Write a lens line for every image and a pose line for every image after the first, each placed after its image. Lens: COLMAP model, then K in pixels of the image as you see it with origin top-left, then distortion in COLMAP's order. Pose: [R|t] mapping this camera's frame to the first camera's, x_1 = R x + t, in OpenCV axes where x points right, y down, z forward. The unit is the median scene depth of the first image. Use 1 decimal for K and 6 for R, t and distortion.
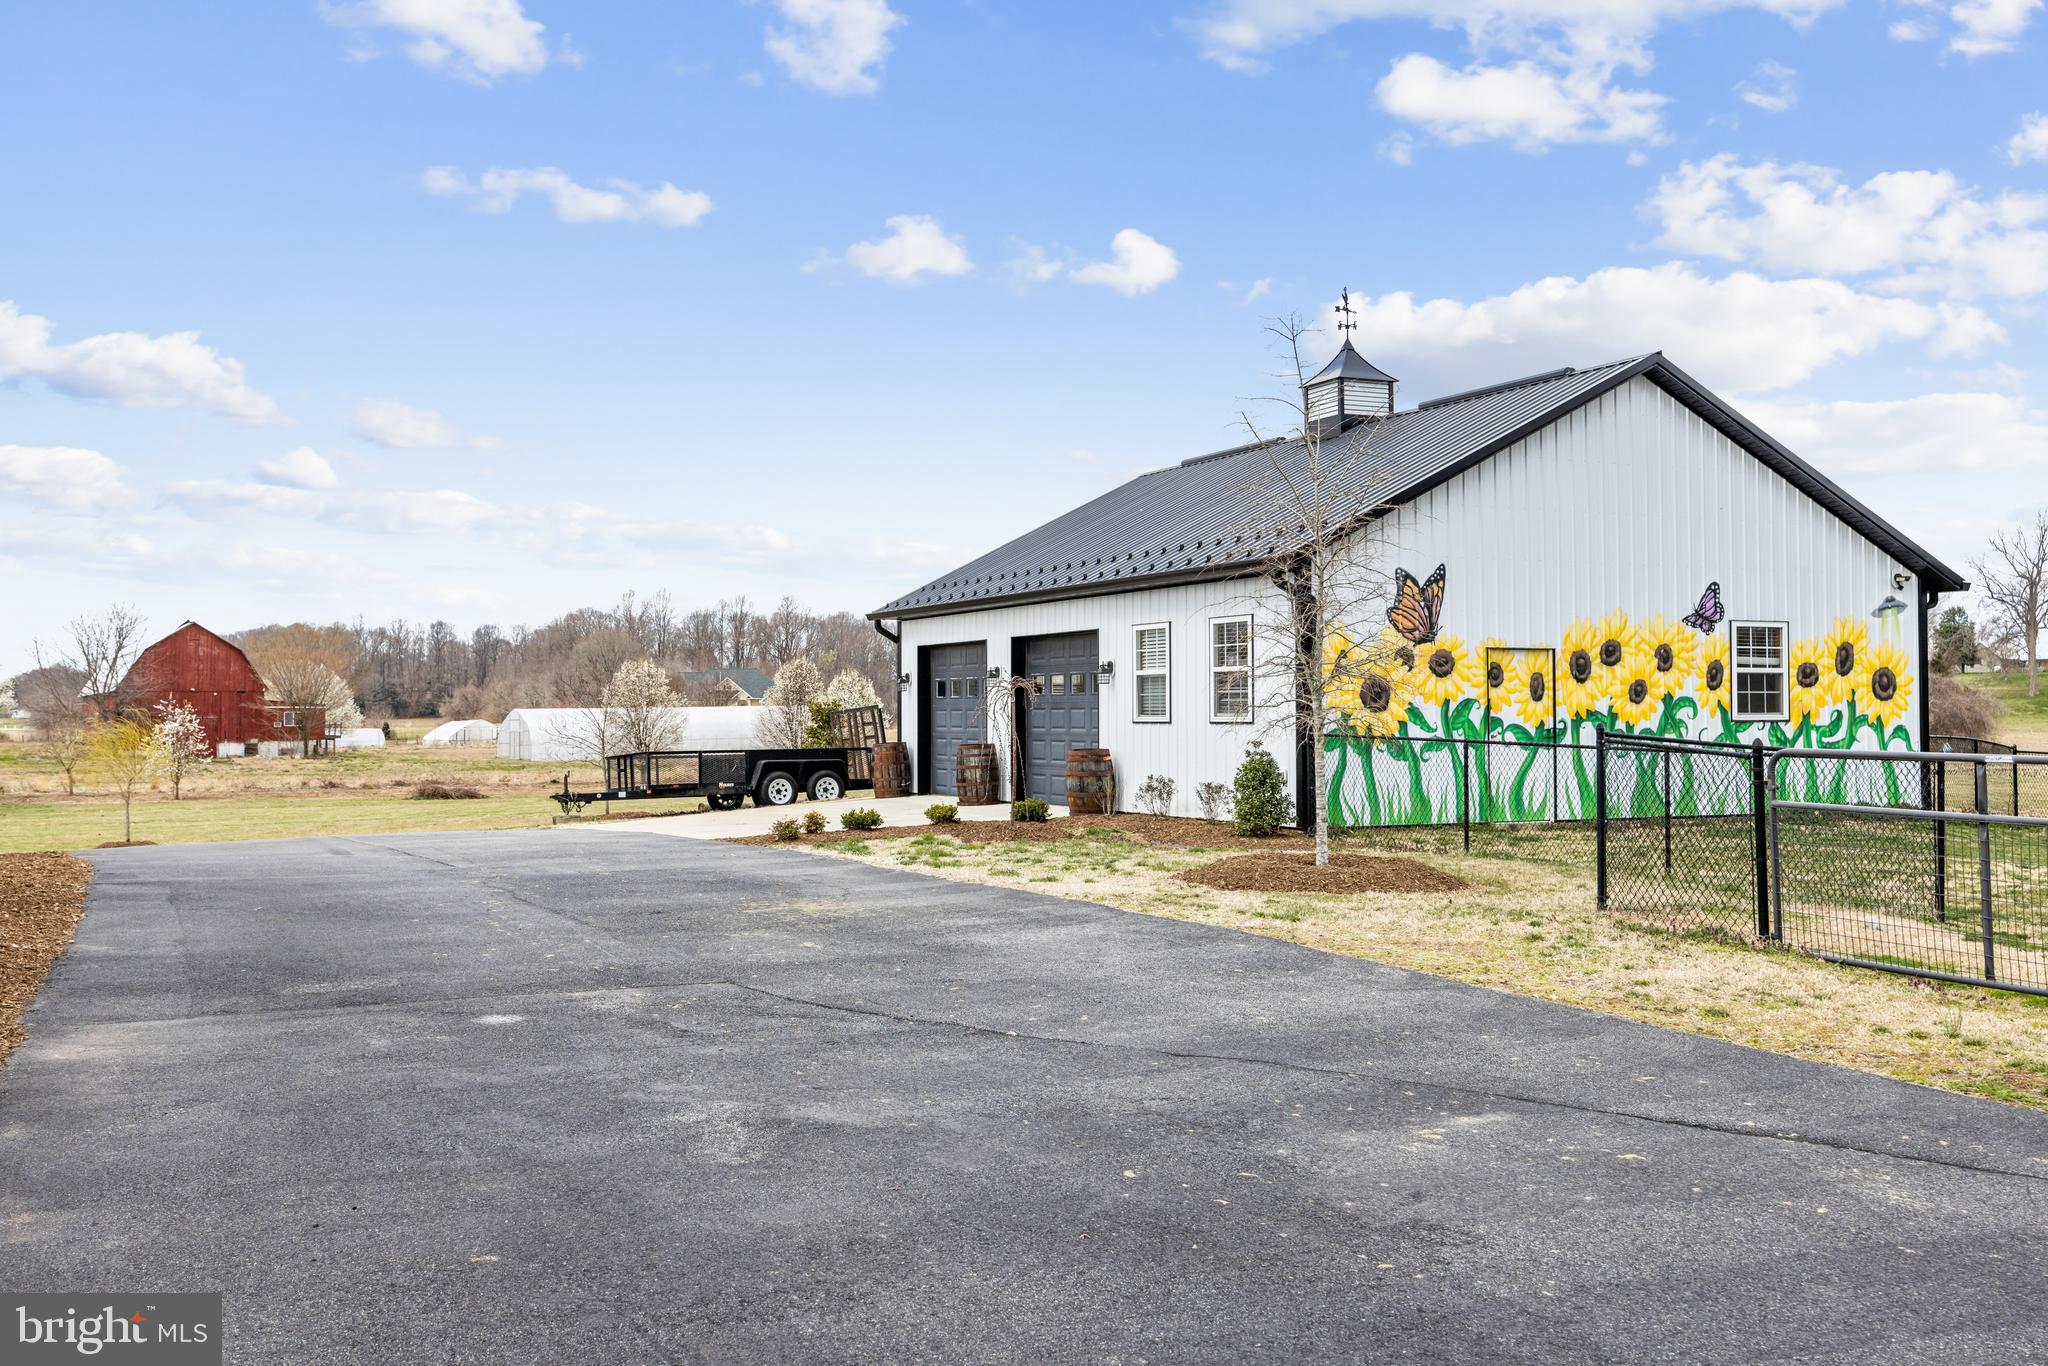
lens RADIAL K [[1943.2, 0, 1030.0], [0, 1943.2, 652.3], [0, 0, 1]] dist [0.002040, -0.002313]
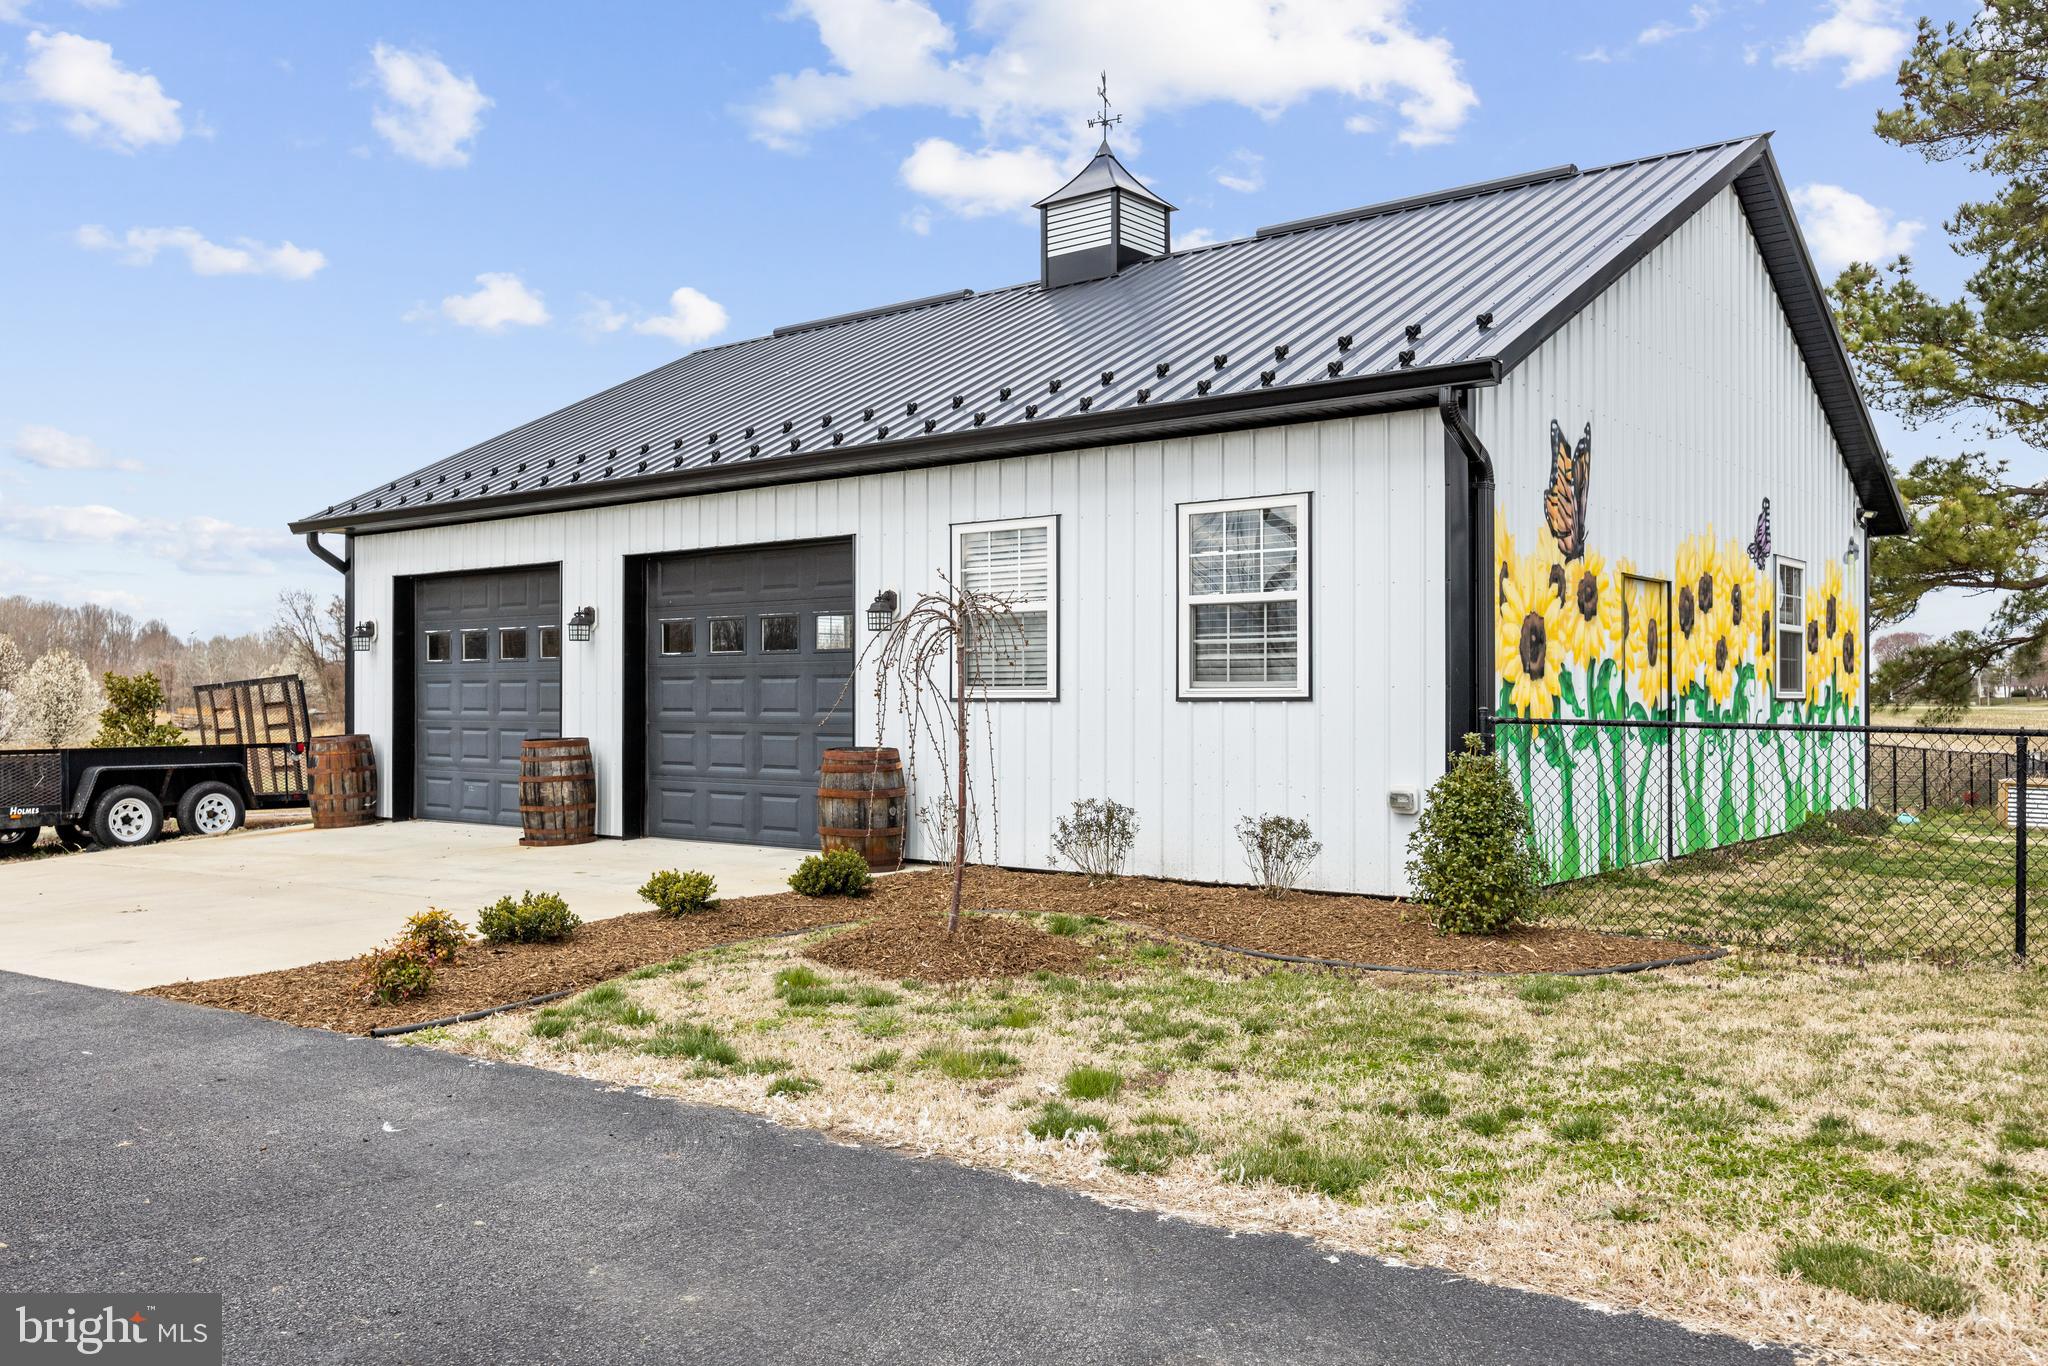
lens RADIAL K [[1664.4, 0, 1027.2], [0, 1664.4, 693.1], [0, 0, 1]] dist [0.002621, -0.004437]
pose [[0.897272, 0.003672, 0.441462, -0.118251], [-0.015579, 0.999606, 0.023350, 0.019417], [-0.441203, -0.027829, 0.896976, 0.479699]]
